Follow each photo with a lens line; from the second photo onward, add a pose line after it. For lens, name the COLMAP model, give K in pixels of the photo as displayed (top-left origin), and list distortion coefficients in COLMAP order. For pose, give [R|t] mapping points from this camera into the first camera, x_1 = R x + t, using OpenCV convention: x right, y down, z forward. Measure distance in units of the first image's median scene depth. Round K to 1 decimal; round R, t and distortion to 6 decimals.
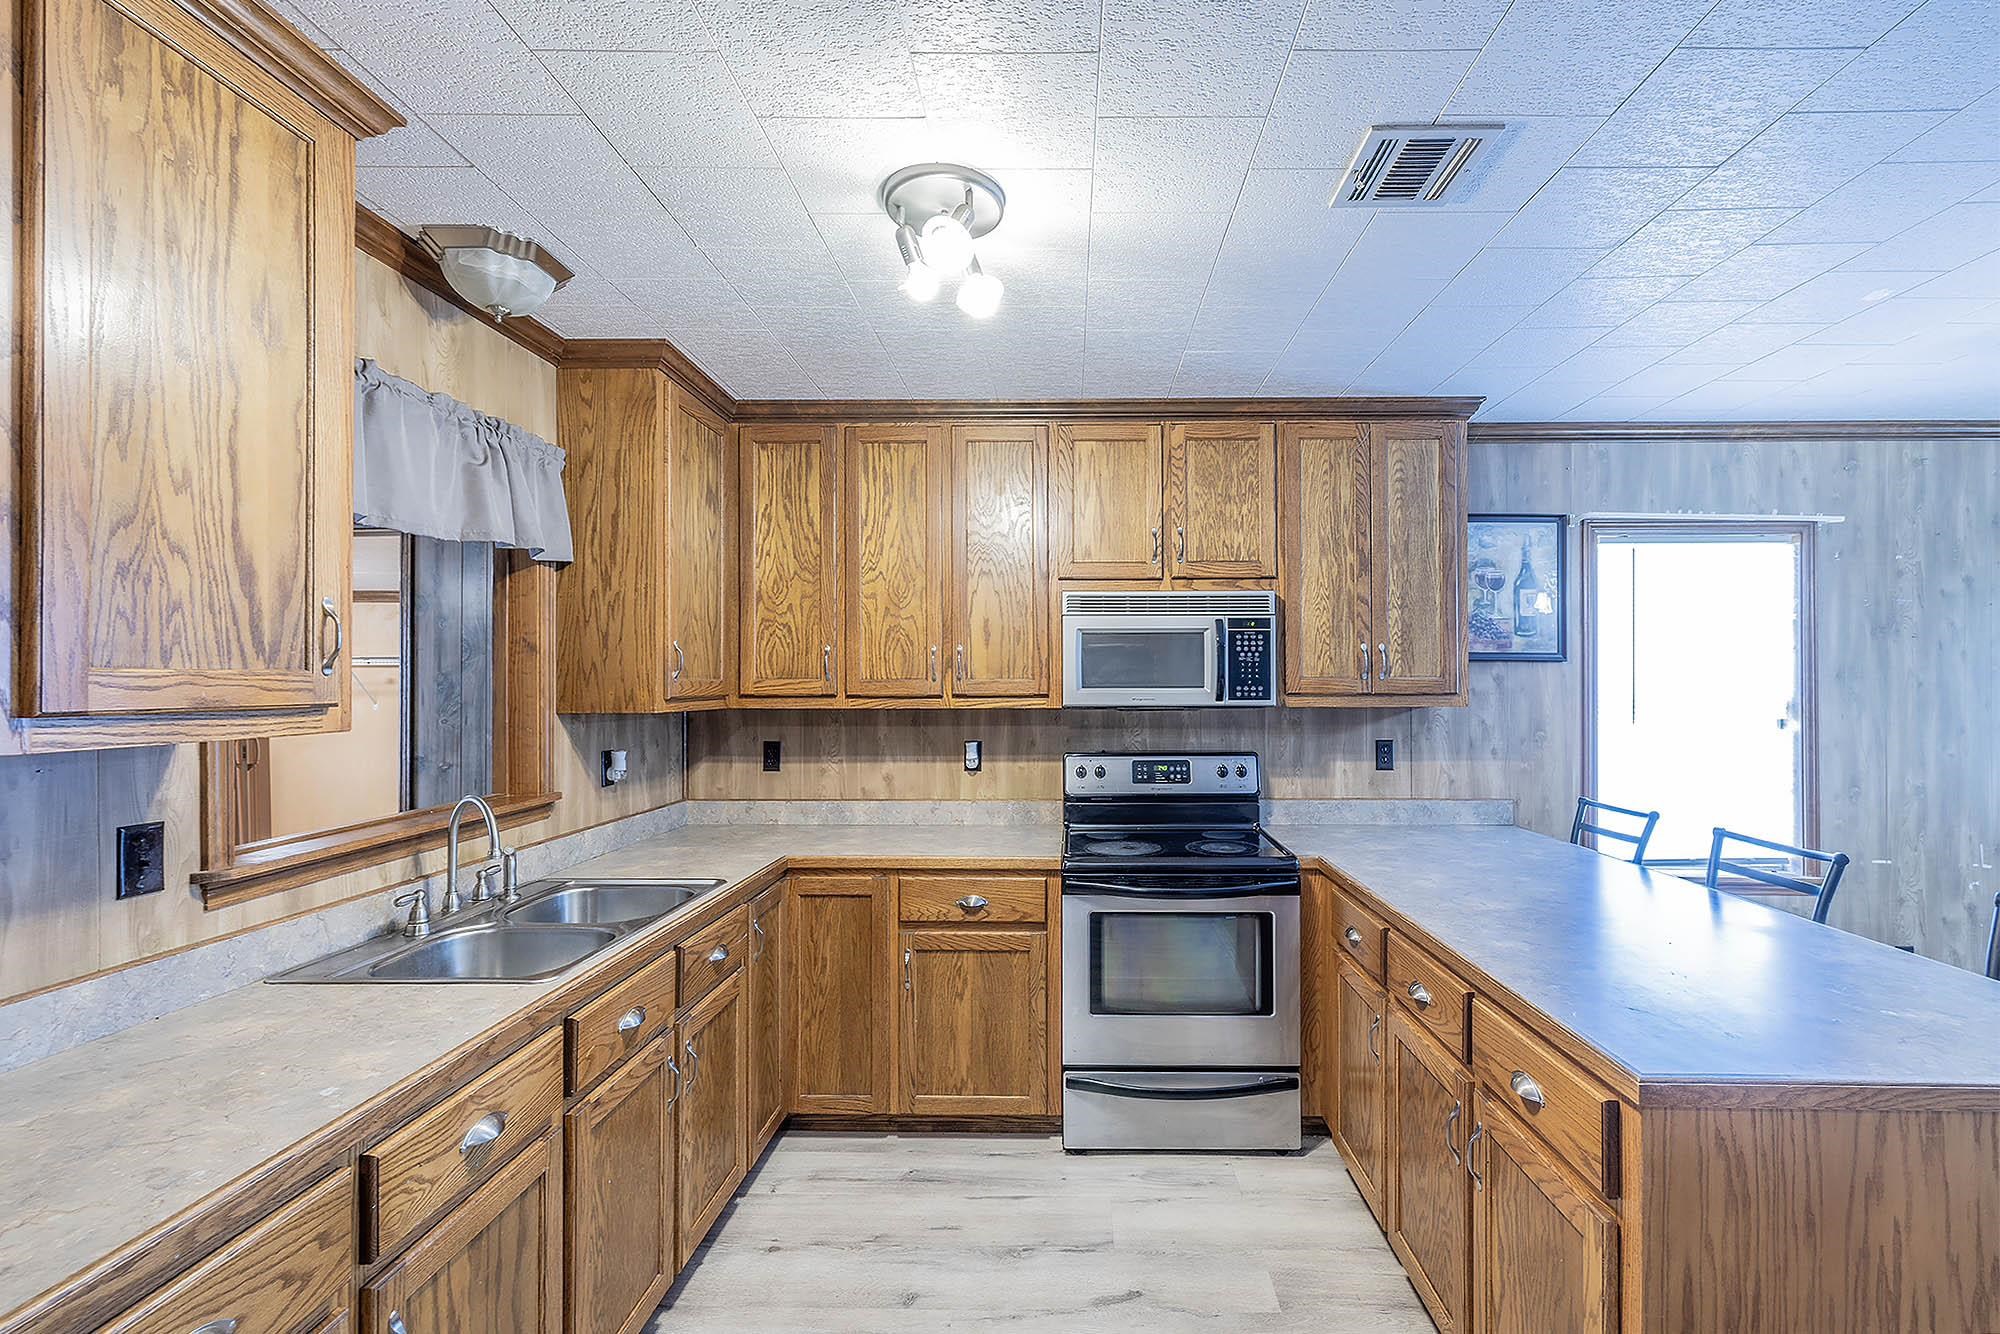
lens RADIAL K [[868.4, 0, 1020.9], [0, 868.4, 686.0], [0, 0, 1]] dist [-0.001502, 0.000827]
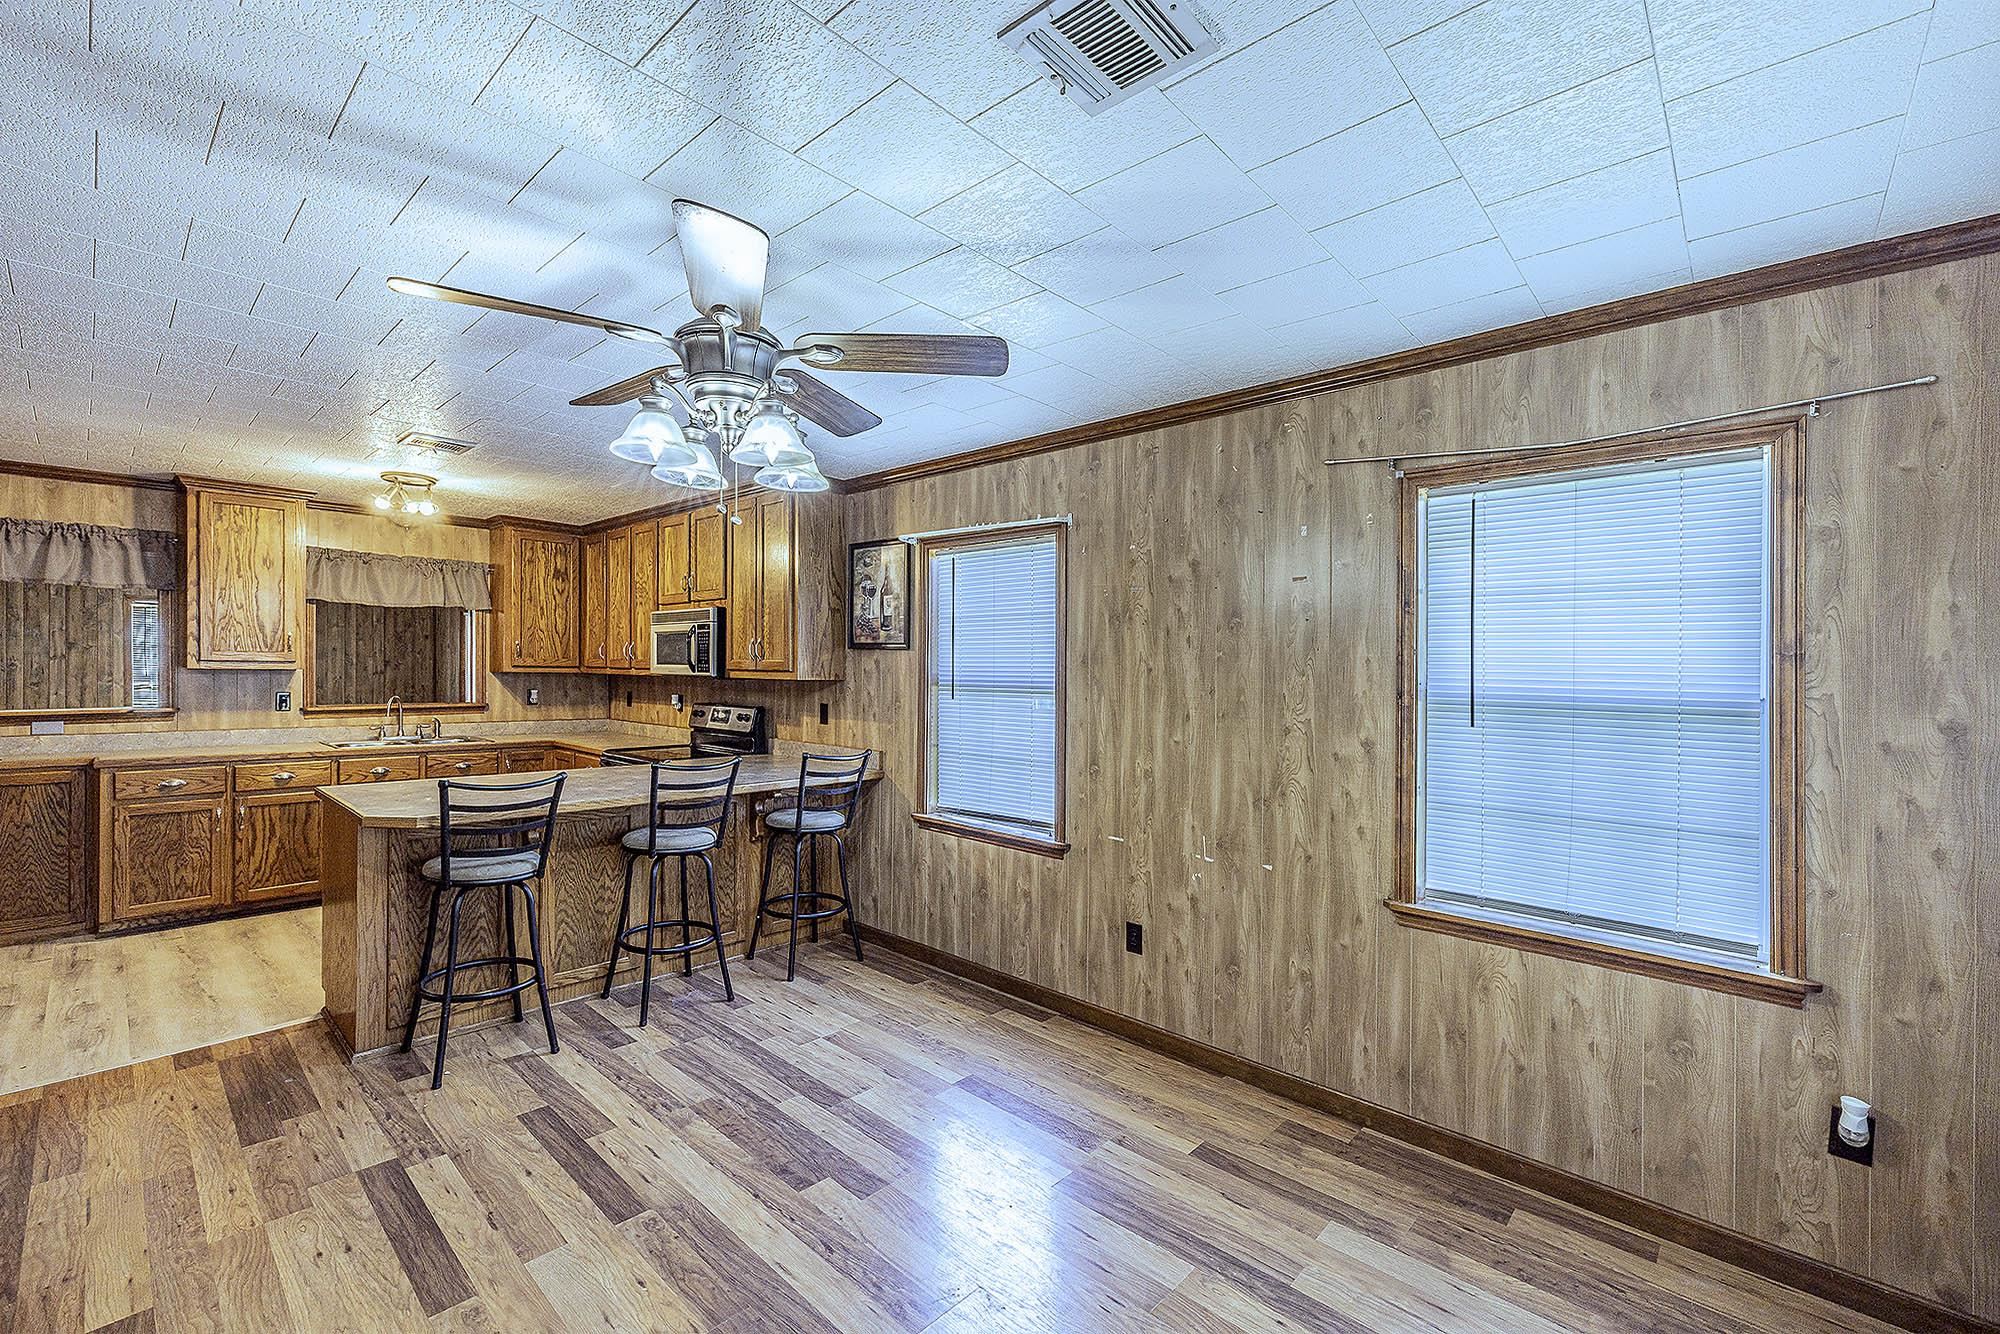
lens RADIAL K [[816.2, 0, 975.7], [0, 816.2, 684.5], [0, 0, 1]] dist [-0.002421, 0.000674]
pose [[0.746080, 0.025102, -0.665383, 1.560388], [-0.020029, 0.999683, 0.015256, 0.004377], [0.665555, 0.001945, 0.746346, 0.152742]]
